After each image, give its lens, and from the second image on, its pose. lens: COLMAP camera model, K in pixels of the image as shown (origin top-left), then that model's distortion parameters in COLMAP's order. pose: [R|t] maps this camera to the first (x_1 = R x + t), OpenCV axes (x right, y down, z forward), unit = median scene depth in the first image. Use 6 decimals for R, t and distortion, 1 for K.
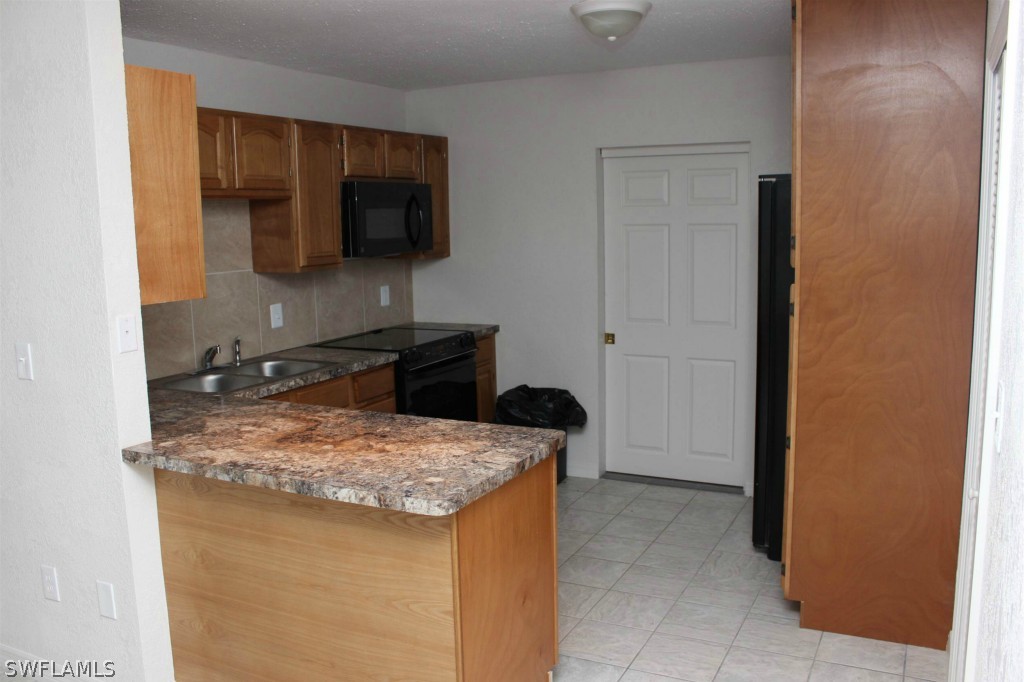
lens RADIAL K [[846.5, 0, 514.3], [0, 846.5, 326.3], [0, 0, 1]] dist [-0.066301, 0.004374]
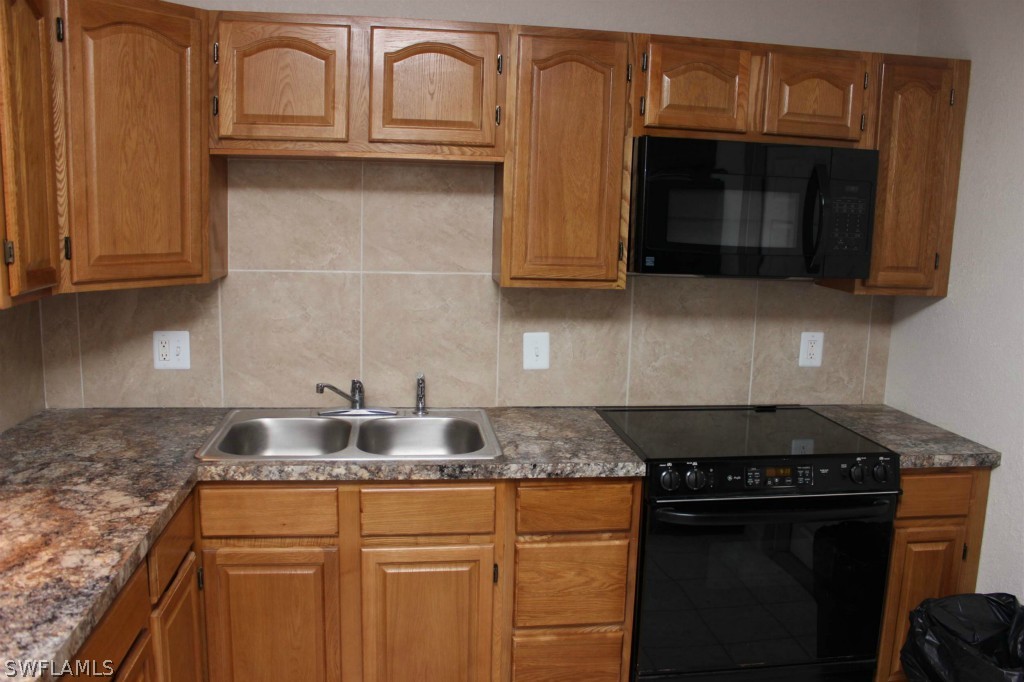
lens RADIAL K [[846.5, 0, 514.3], [0, 846.5, 326.3], [0, 0, 1]] dist [-0.066301, 0.004374]
pose [[0.594244, 0.154591, -0.789288, 0.195306], [-0.154687, 0.985000, 0.076462, -0.072583], [0.789269, 0.076655, 0.609244, 0.563653]]
